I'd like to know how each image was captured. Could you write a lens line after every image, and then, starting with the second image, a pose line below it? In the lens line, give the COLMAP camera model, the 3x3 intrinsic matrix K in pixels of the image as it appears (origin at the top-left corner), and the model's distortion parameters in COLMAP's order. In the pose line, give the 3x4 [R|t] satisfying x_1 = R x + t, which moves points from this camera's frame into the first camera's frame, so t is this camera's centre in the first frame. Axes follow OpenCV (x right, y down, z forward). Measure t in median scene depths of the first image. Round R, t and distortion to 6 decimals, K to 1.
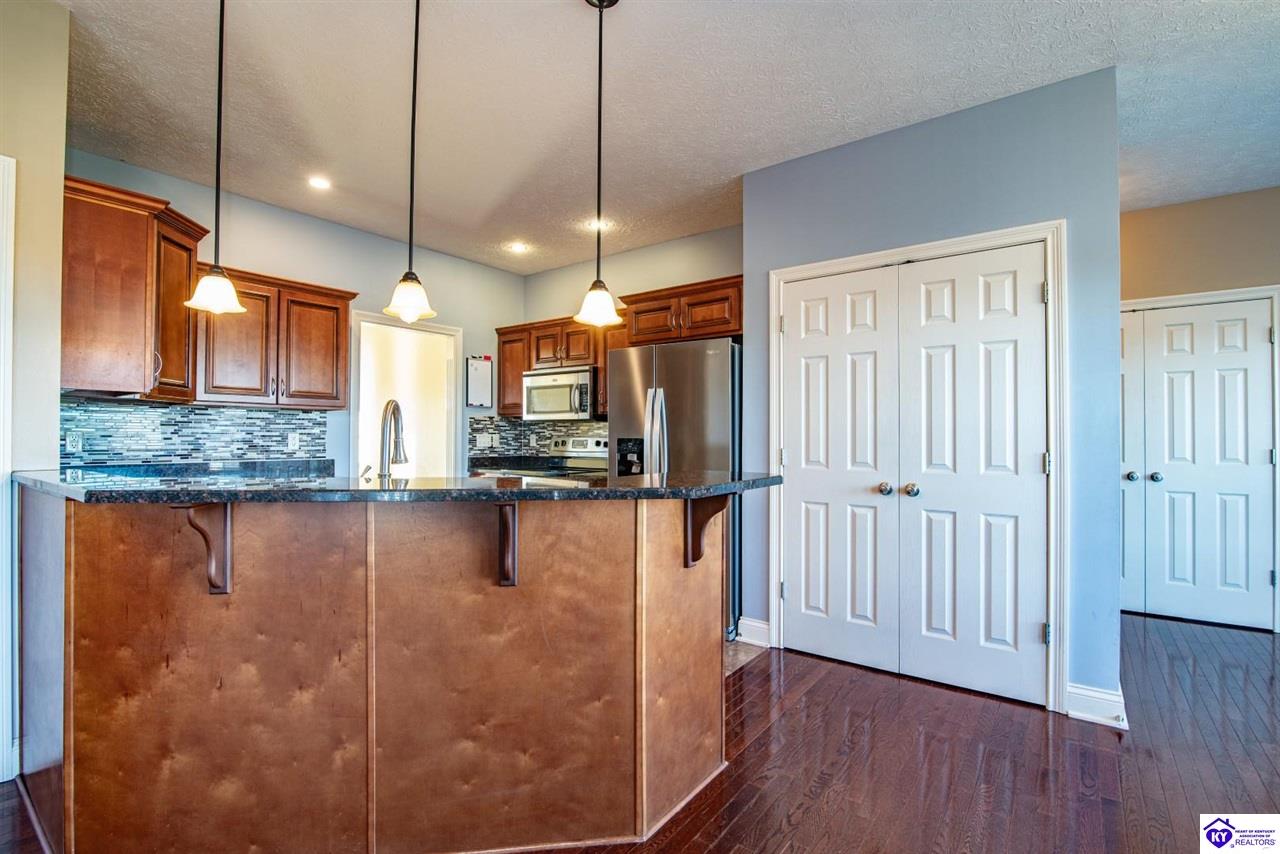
lens RADIAL K [[599.0, 0, 618.7], [0, 599.0, 430.5], [0, 0, 1]] dist [-0.016787, 0.000347]
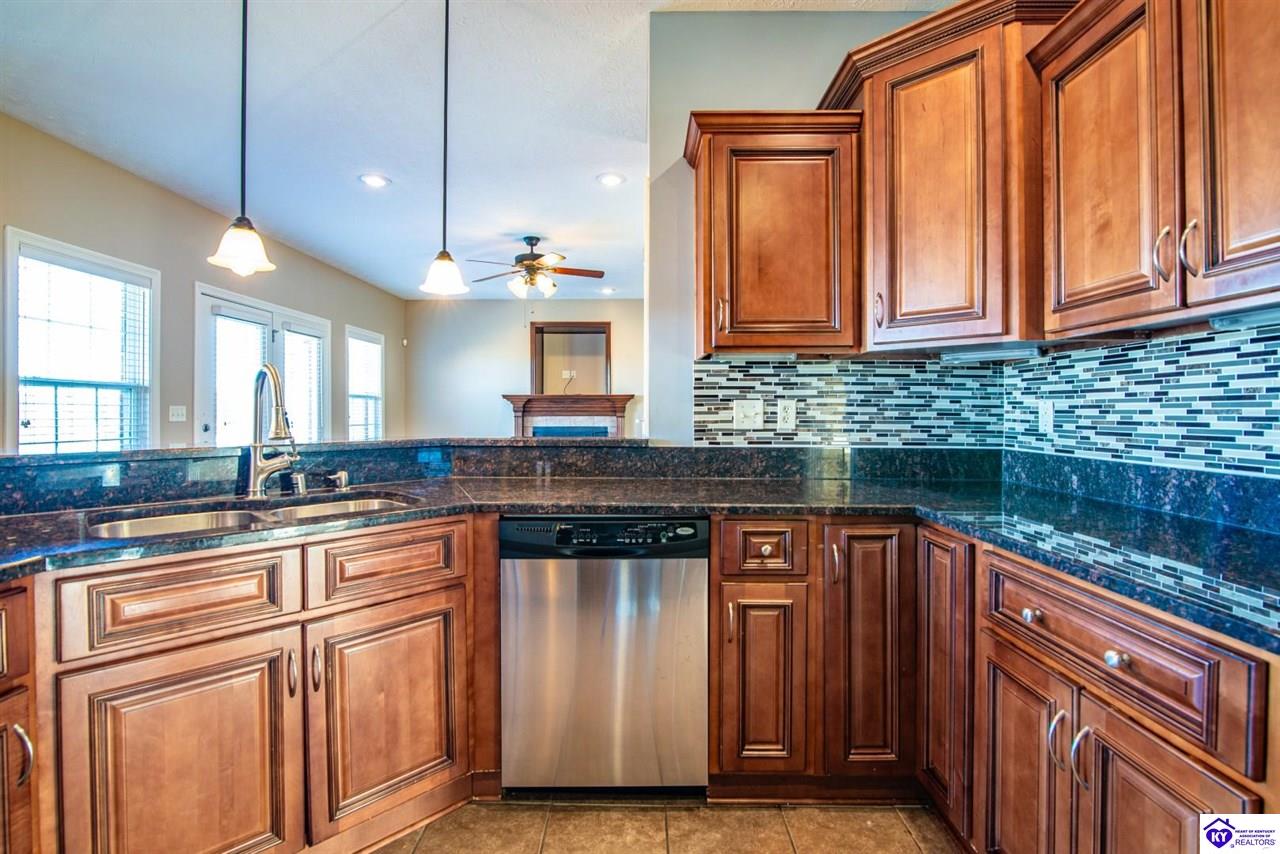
lens RADIAL K [[599.0, 0, 635.8], [0, 599.0, 413.4], [0, 0, 1]] dist [-0.016787, 0.000347]
pose [[-0.794530, 0.000876, -0.607225, -0.170600], [0.004201, 0.999983, -0.004053, 0.017946], [0.607211, -0.005771, -0.794520, 1.308192]]
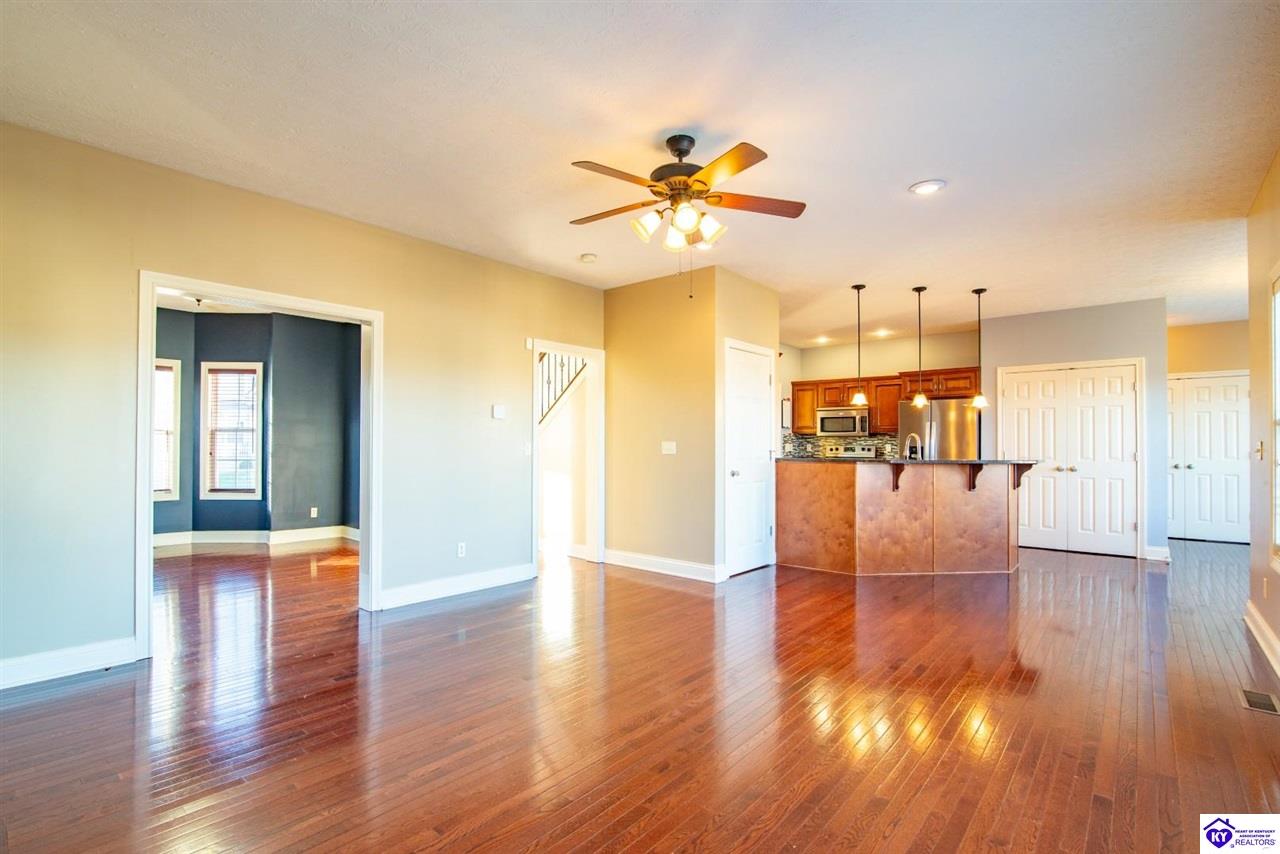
lens RADIAL K [[599.0, 0, 622.3], [0, 599.0, 437.6], [0, 0, 1]] dist [-0.016787, 0.000347]
pose [[0.998351, -0.001308, -0.057396, -1.095313], [0.001275, 0.999999, -0.000615, -0.021318], [0.057397, 0.000541, 0.998351, -1.357884]]
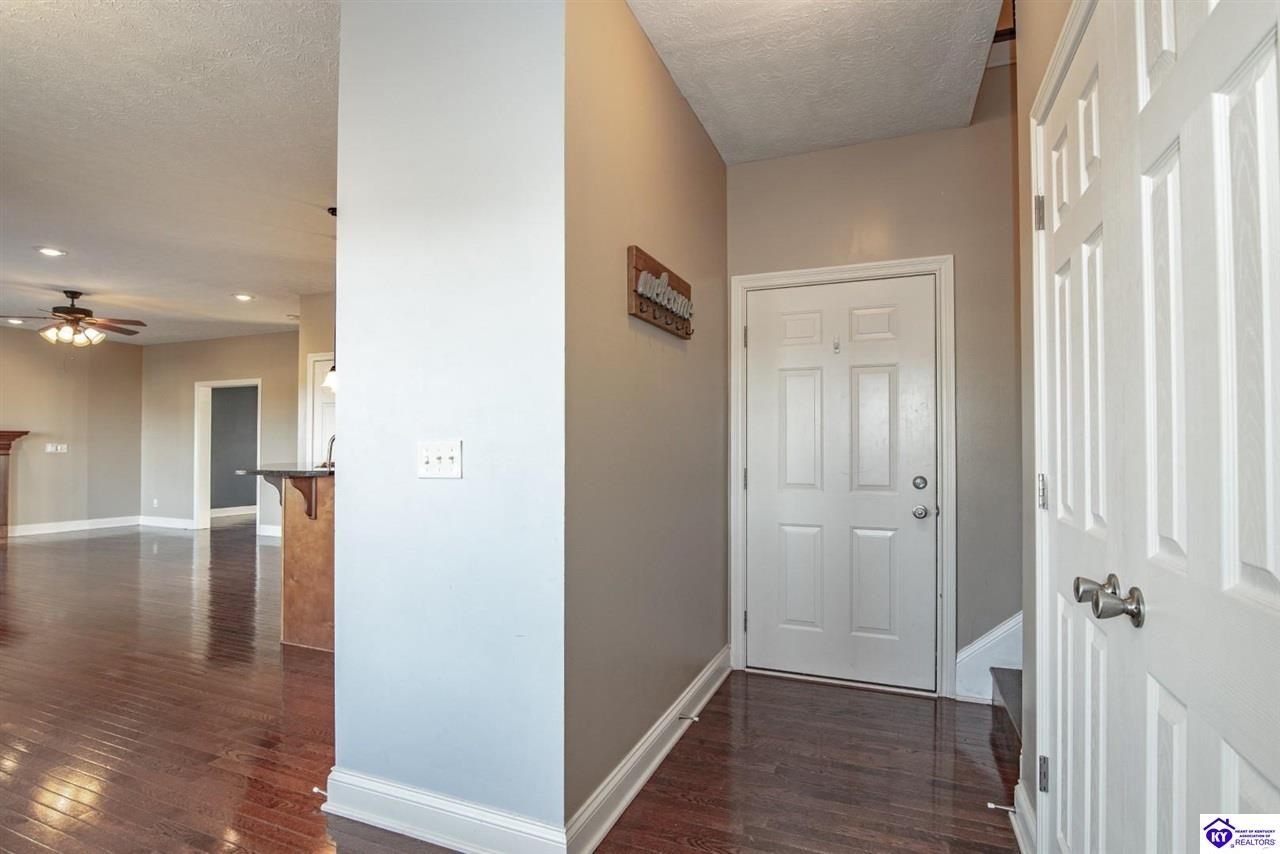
lens RADIAL K [[628.3, 0, 653.4], [0, 628.3, 437.7], [0, 0, 1]] dist [-0.016525, 0.000869]
pose [[0.289475, -0.016482, -0.957044, 1.451677], [0.006904, 0.999862, -0.015131, 0.007169], [0.957161, -0.002227, 0.289549, 0.934462]]
